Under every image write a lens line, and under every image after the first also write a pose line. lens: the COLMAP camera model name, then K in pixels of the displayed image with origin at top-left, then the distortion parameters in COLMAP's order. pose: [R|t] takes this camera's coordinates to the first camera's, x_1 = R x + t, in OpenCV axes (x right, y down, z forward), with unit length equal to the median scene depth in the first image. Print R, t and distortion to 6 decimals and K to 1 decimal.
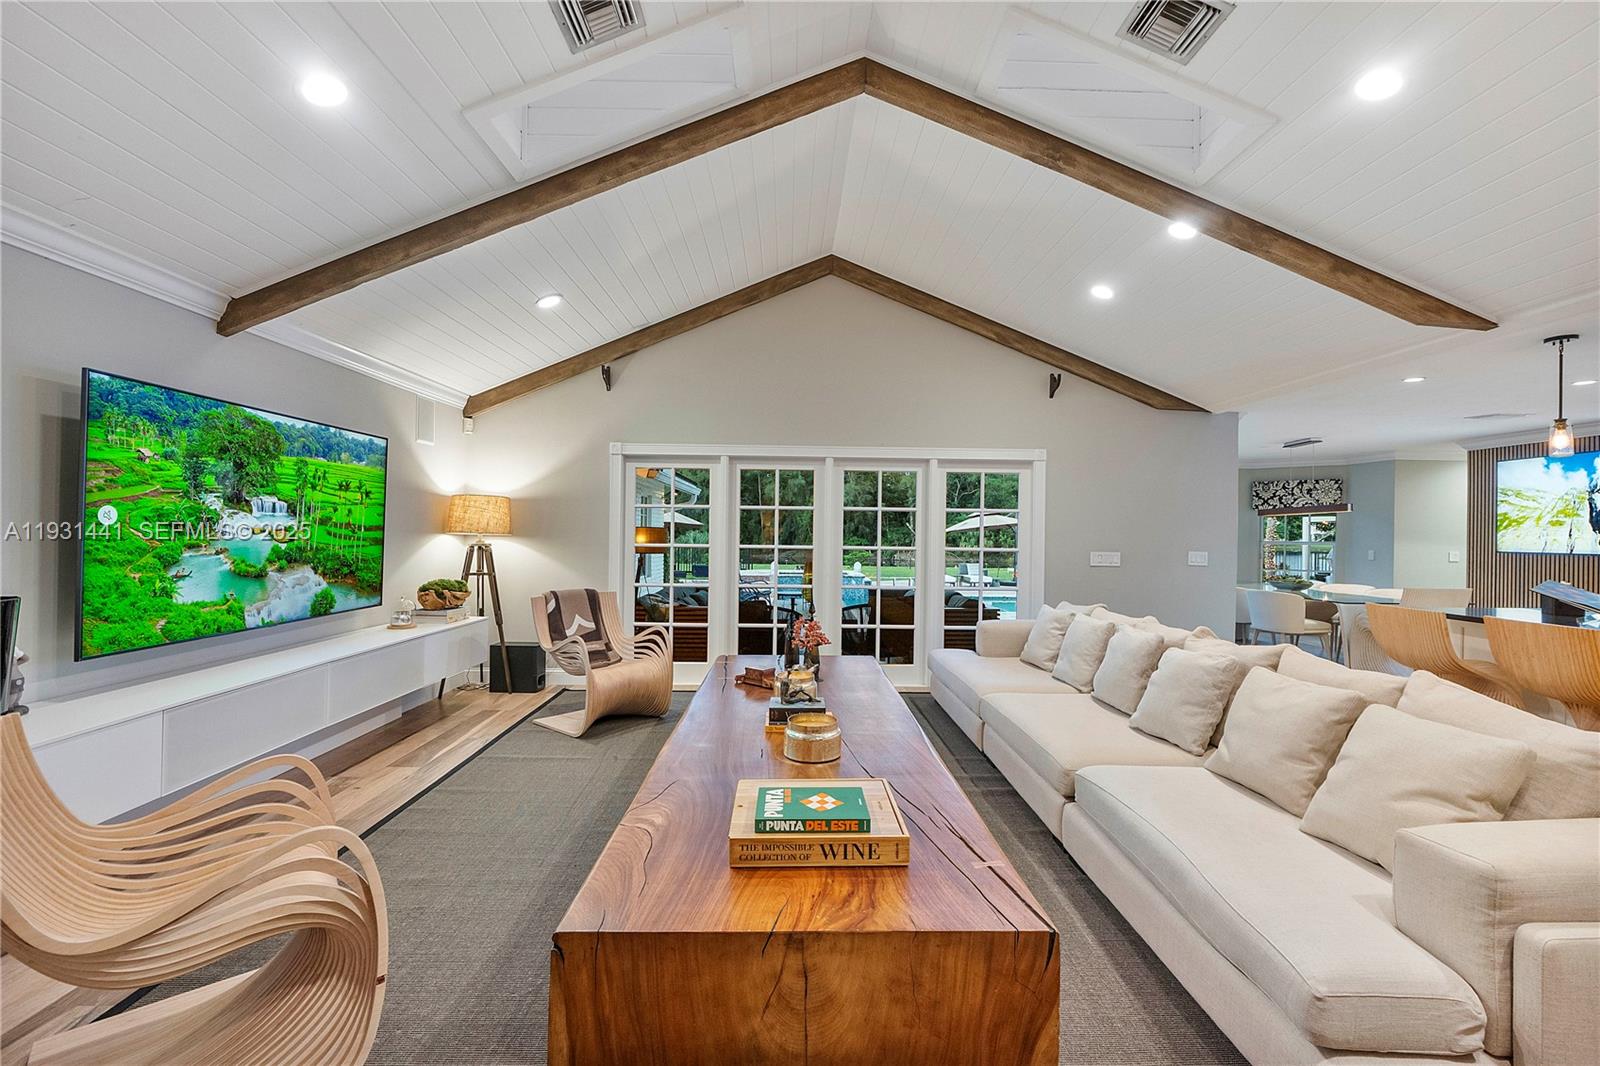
lens RADIAL K [[680.3, 0, 797.9], [0, 680.3, 525.2], [0, 0, 1]] dist [-0.009531, -0.000141]
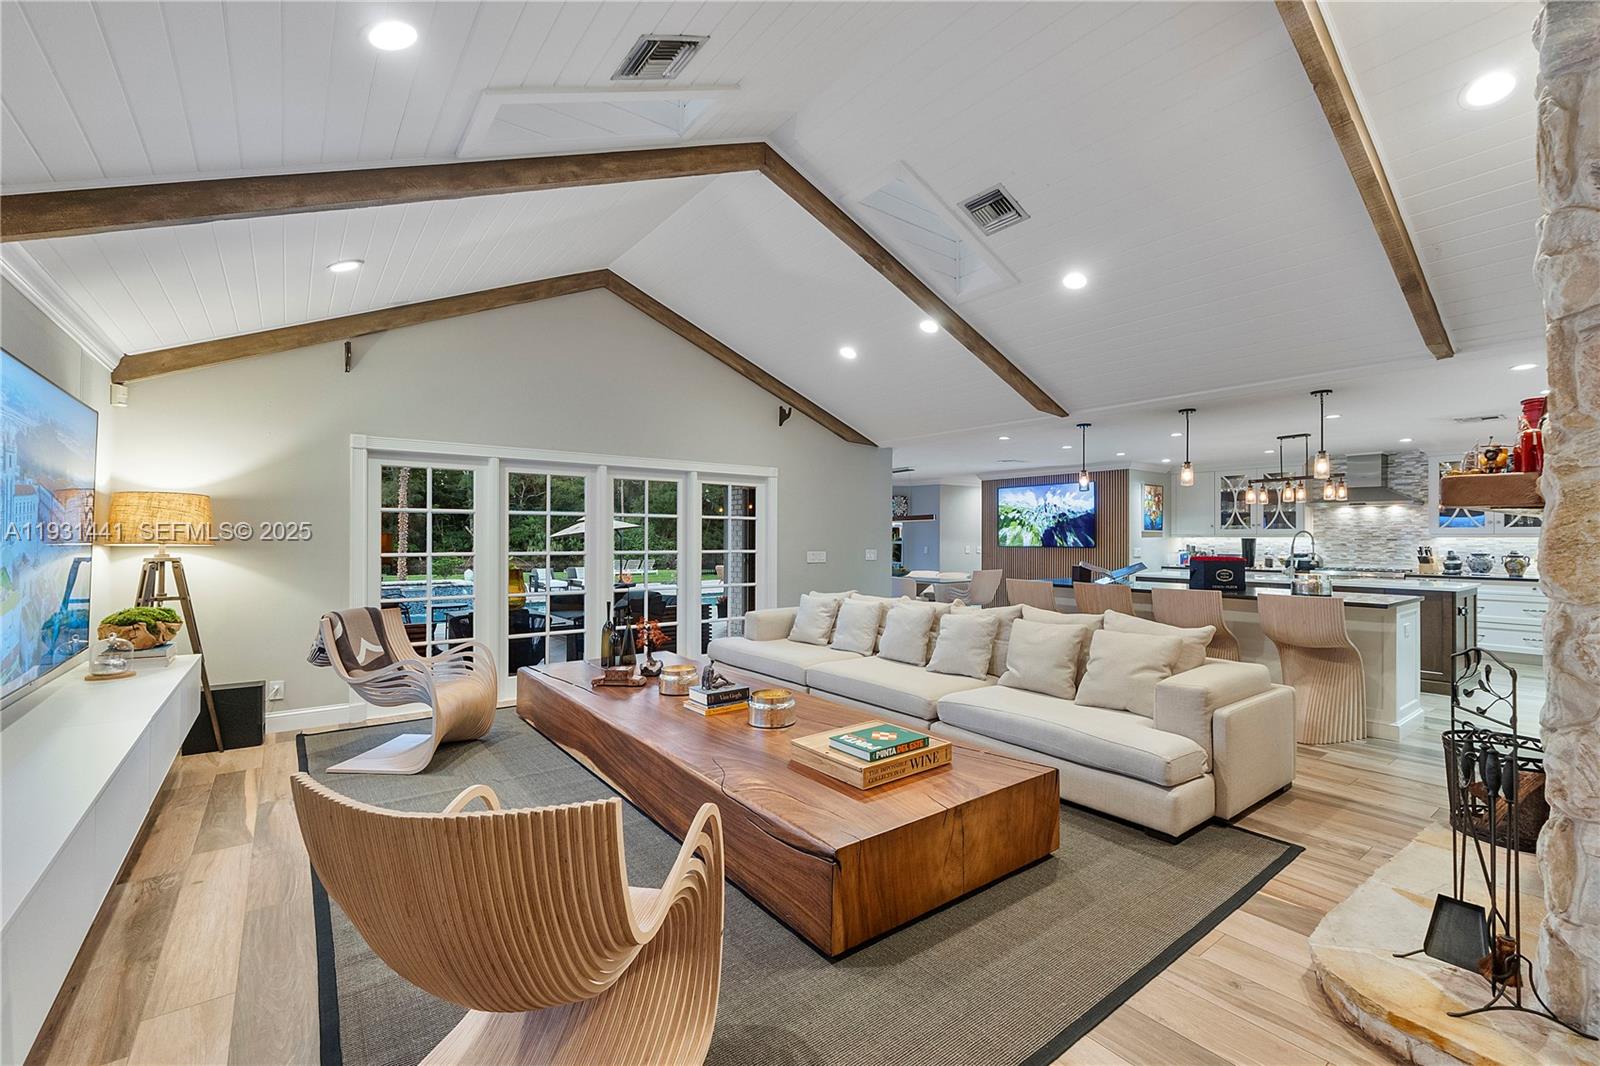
lens RADIAL K [[680.3, 0, 797.9], [0, 680.3, 525.2], [0, 0, 1]] dist [-0.009531, -0.000141]
pose [[0.807516, 0.001048, 0.589845, -0.379525], [0.001745, 0.999990, -0.004166, -0.004707], [-0.589843, 0.004394, 0.807506, -0.002465]]
